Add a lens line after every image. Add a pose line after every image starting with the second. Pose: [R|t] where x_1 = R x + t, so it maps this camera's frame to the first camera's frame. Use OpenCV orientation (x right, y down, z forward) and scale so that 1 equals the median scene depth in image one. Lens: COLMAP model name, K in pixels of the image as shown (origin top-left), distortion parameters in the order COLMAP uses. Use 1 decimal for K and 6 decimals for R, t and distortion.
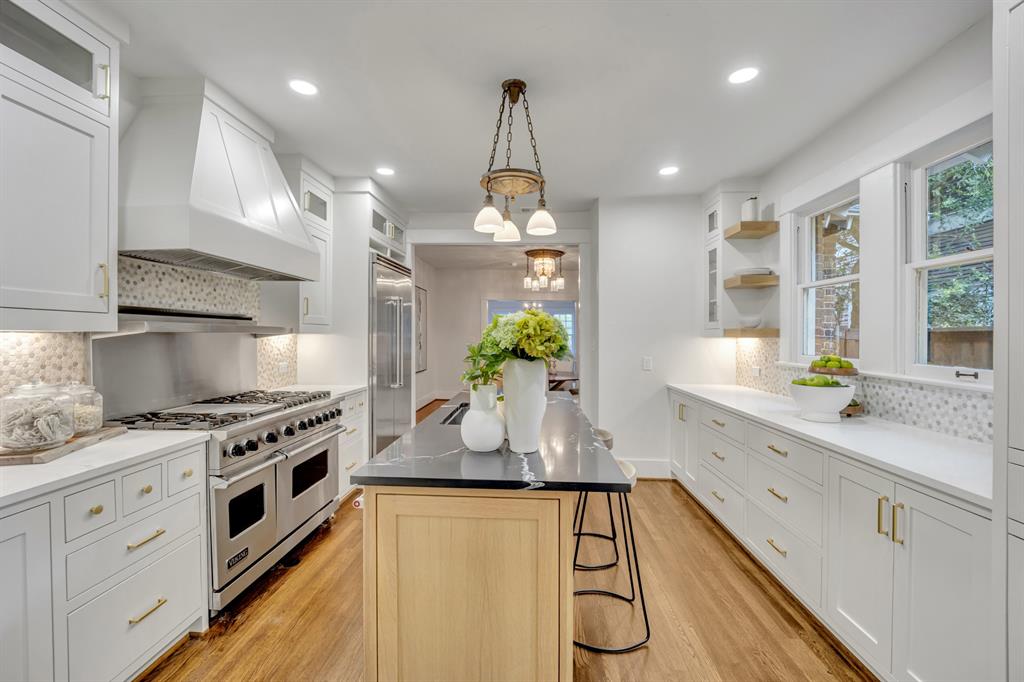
lens RADIAL K [[421.7, 0, 507.7], [0, 421.7, 342.4], [0, 0, 1]] dist [-0.017483, -0.000832]
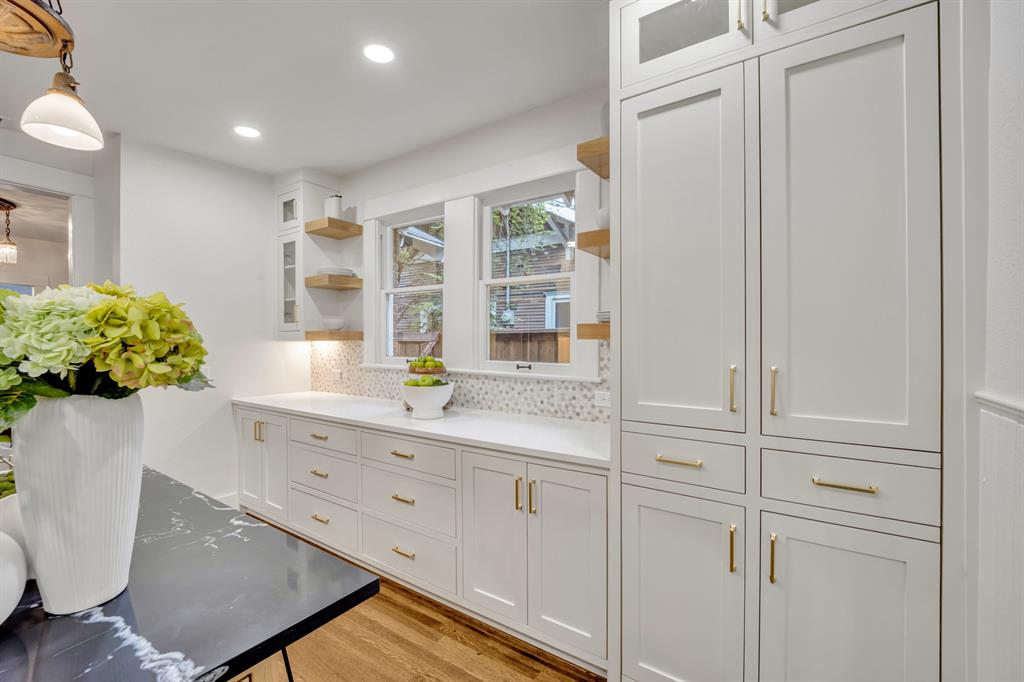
lens RADIAL K [[421.7, 0, 512.2], [0, 421.7, 340.6], [0, 0, 1]] dist [-0.017483, -0.000832]
pose [[0.508305, -0.008653, 0.861134, -0.076460], [0.017098, 0.999854, -0.000046, -0.006811], [-0.861007, 0.014747, 0.508379, 0.276516]]
